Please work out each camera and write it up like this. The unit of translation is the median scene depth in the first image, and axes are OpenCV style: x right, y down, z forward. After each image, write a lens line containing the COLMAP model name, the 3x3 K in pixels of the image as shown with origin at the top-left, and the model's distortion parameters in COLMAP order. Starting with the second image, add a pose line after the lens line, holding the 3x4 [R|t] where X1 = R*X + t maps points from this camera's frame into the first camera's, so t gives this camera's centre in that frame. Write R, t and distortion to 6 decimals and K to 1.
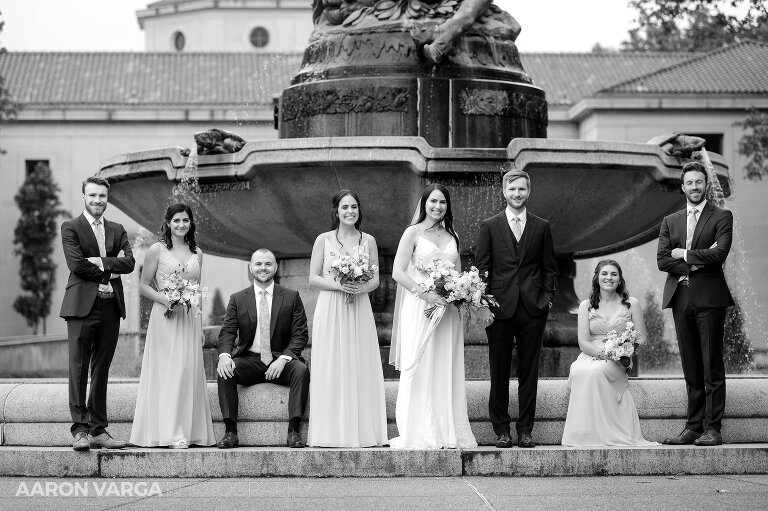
lens RADIAL K [[2349.5, 0, 384.0], [0, 2349.5, 255.5], [0, 0, 1]] dist [-0.066126, 0.925931]
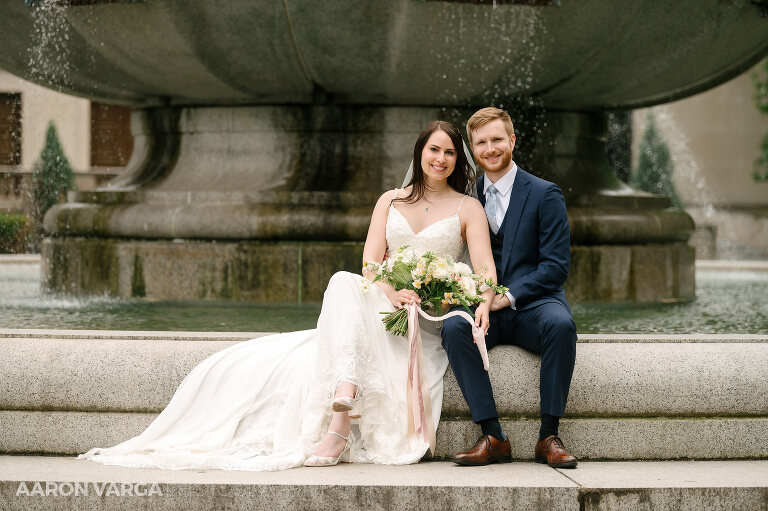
lens RADIAL K [[2358.9, 0, 335.5], [0, 2358.9, 255.9], [0, 0, 1]] dist [-0.074032, 1.618832]
pose [[0.998221, 0.013746, 0.058023, -0.039222], [-0.018116, 0.996984, 0.075462, -0.007717], [-0.056810, -0.076379, 0.995459, 0.321537]]
